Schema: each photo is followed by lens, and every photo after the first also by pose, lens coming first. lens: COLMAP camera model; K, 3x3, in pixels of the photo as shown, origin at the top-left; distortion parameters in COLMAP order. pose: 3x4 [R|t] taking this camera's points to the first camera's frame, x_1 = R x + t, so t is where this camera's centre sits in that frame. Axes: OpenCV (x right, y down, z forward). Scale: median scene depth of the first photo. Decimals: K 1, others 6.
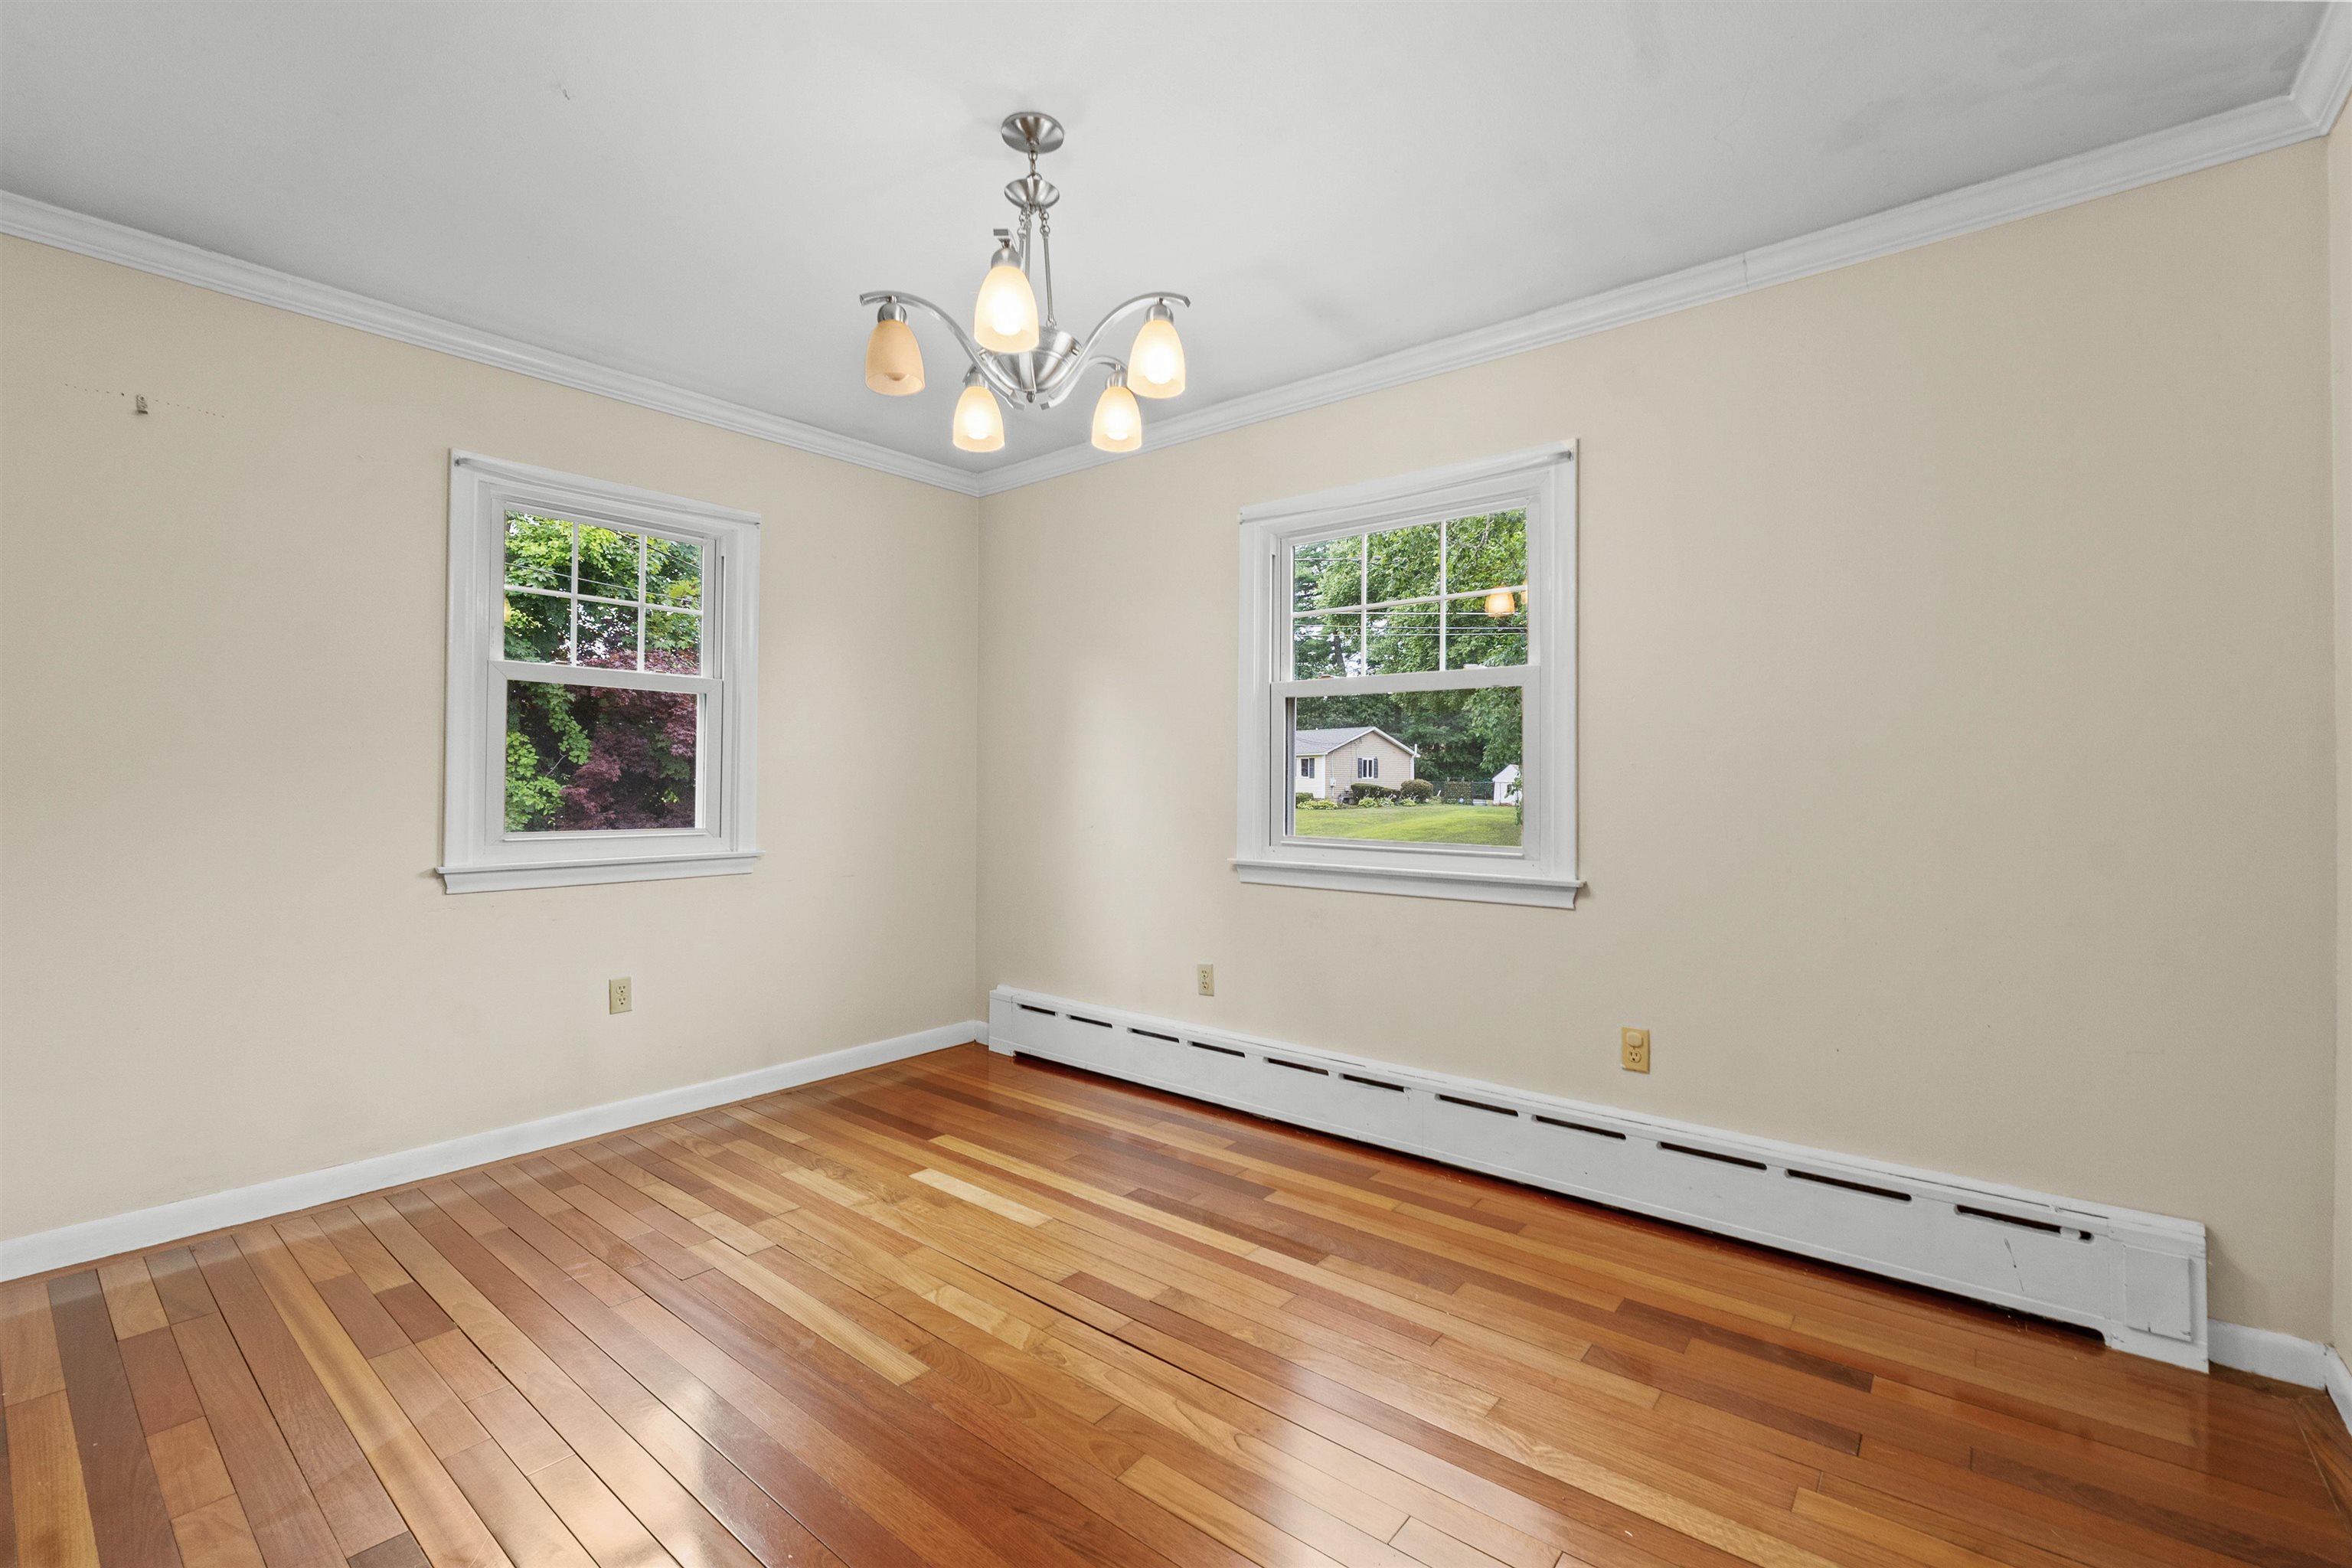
lens RADIAL K [[1013.0, 0, 1176.2], [0, 1013.0, 789.4], [0, 0, 1]] dist [-0.000506, -0.000227]
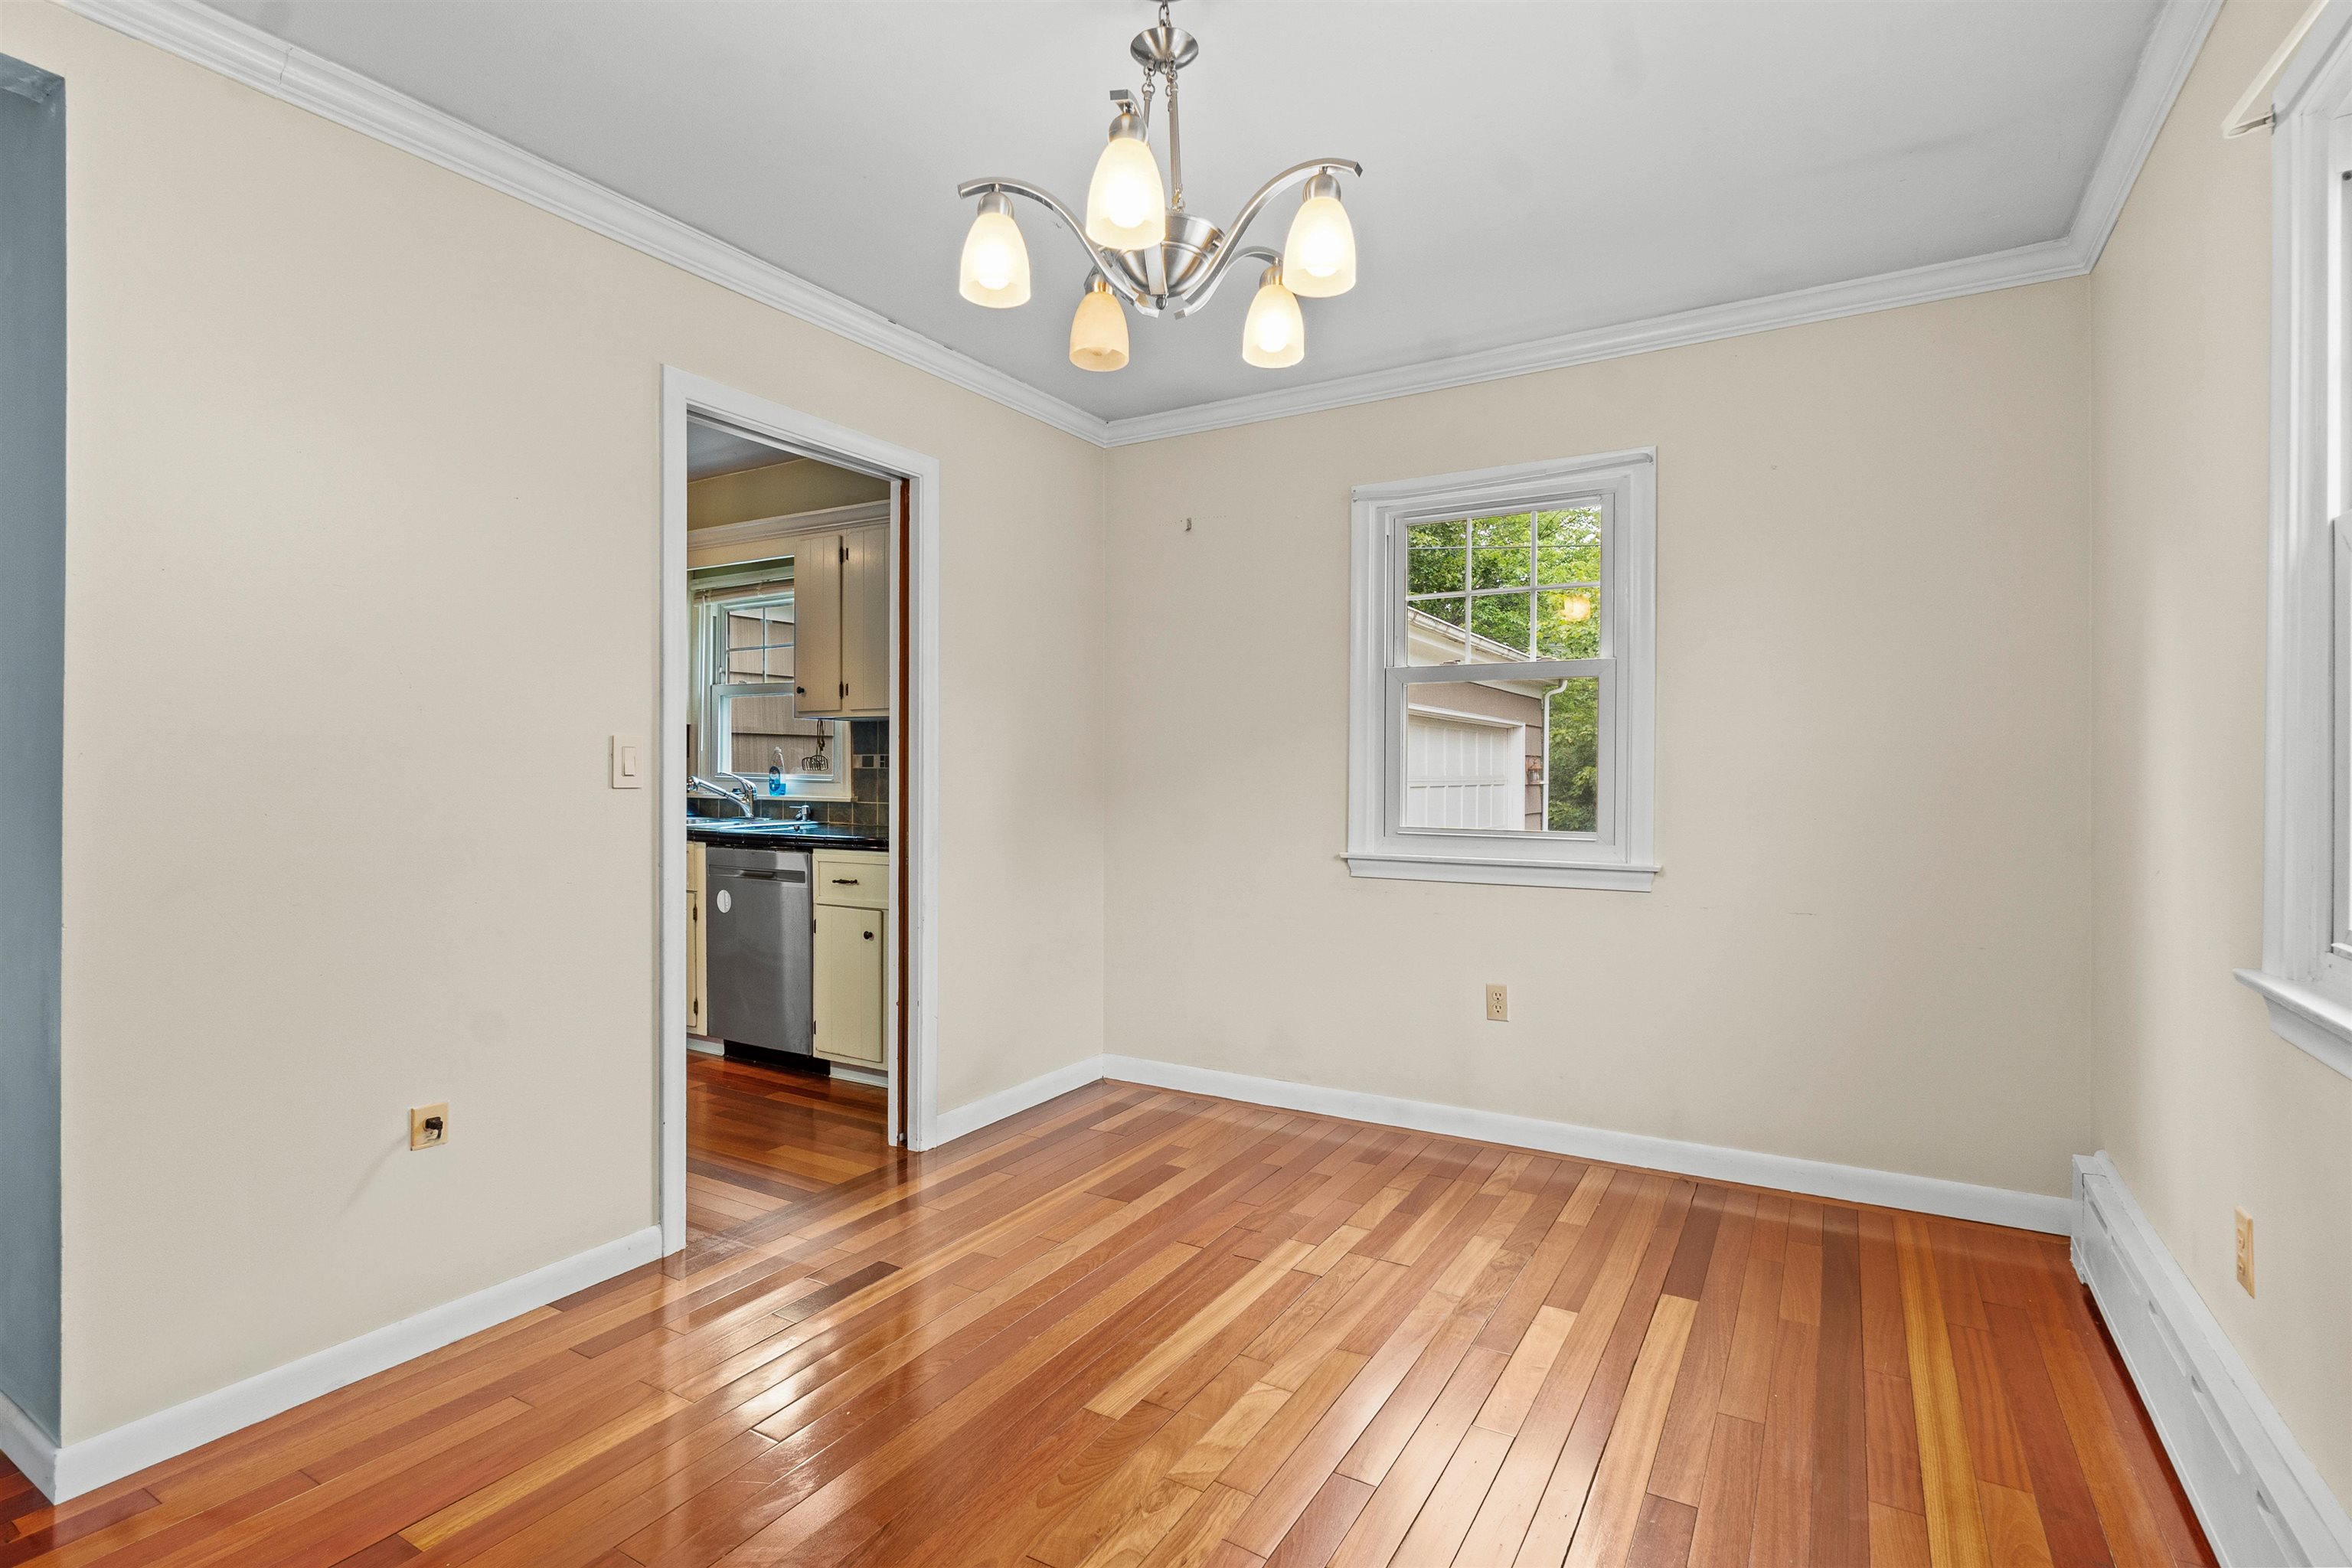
lens RADIAL K [[1138.7, 0, 1169.6], [0, 1138.7, 788.1], [0, 0, 1]] dist [0.000244, 0.000071]
pose [[0.152934, 0.007918, -0.988205, 0.528016], [-0.011494, 0.999915, 0.006233, -0.002142], [0.988170, 0.010406, 0.153012, 0.603611]]
